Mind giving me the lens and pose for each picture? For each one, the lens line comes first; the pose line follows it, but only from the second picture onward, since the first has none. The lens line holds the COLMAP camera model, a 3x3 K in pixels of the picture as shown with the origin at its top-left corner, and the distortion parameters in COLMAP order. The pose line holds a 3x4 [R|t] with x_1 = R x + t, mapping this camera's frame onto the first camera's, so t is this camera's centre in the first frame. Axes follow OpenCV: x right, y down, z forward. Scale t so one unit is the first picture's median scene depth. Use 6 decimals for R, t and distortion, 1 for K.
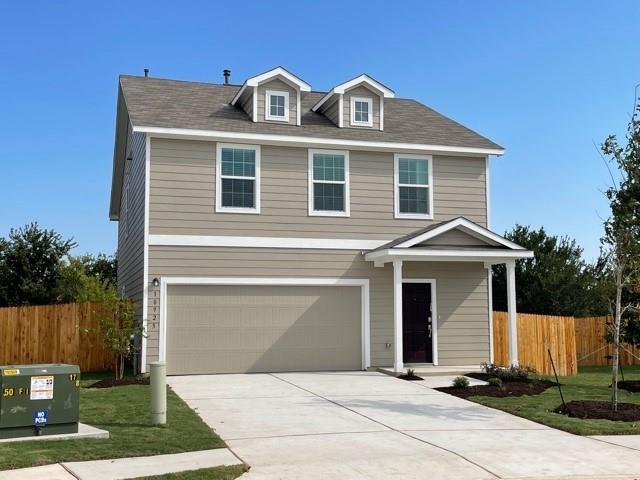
lens RADIAL K [[776.9, 0, 321.8], [0, 776.9, 236.3], [0, 0, 1]] dist [0.068941, 0.000000]
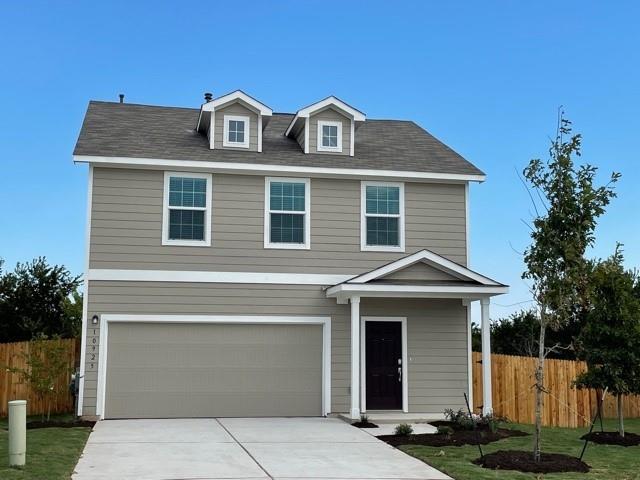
lens RADIAL K [[863.0, 0, 322.4], [0, 863.0, 244.6], [0, 0, 1]] dist [0.070459, 0.000000]
pose [[0.995407, -0.003885, -0.095650, 0.141835], [0.000809, 0.999482, -0.032178, 0.002119], [0.095725, 0.031953, 0.994895, -0.020435]]
